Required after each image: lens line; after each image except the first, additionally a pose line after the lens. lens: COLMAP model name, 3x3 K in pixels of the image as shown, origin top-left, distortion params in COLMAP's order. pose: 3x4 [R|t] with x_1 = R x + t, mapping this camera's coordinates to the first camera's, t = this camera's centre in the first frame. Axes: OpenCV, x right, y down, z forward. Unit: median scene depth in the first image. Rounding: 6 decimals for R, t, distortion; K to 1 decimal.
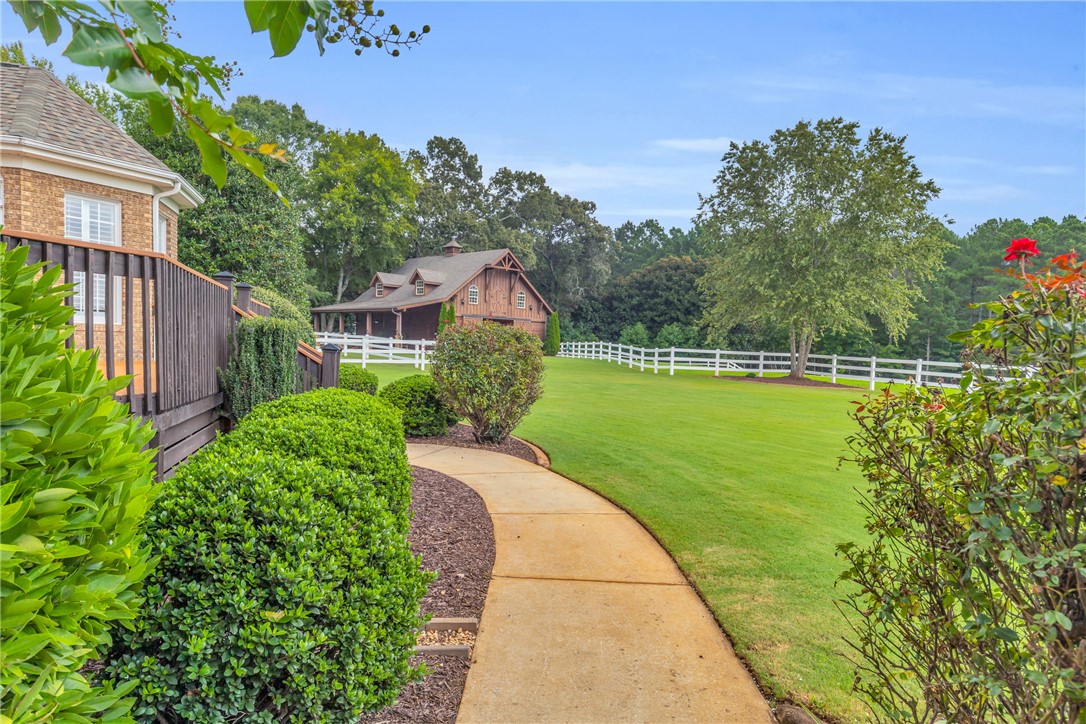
lens RADIAL K [[691.8, 0, 543.5], [0, 691.8, 398.3], [0, 0, 1]] dist [0.002164, -0.000269]
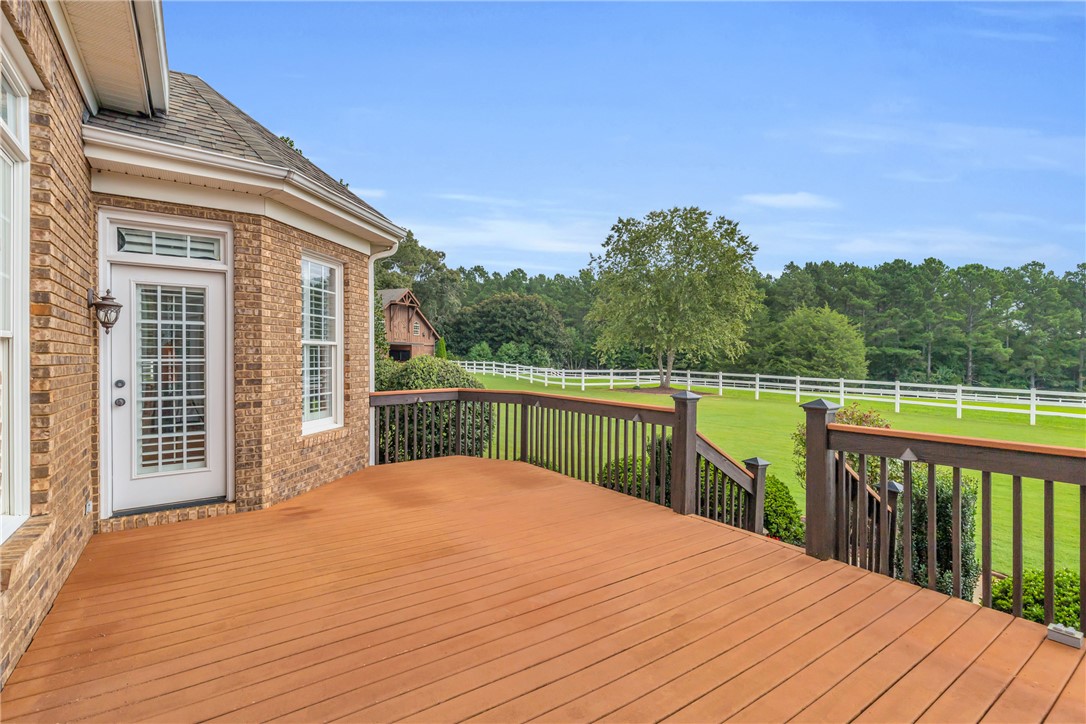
lens RADIAL K [[495.2, 0, 543.0], [0, 495.2, 362.0], [0, 0, 1]] dist [0.002495, 0.000267]
pose [[0.943324, -0.032335, 0.330295, -0.110517], [0.050966, 0.997551, -0.047904, -0.026362], [-0.327937, 0.062023, 0.942662, 0.079970]]
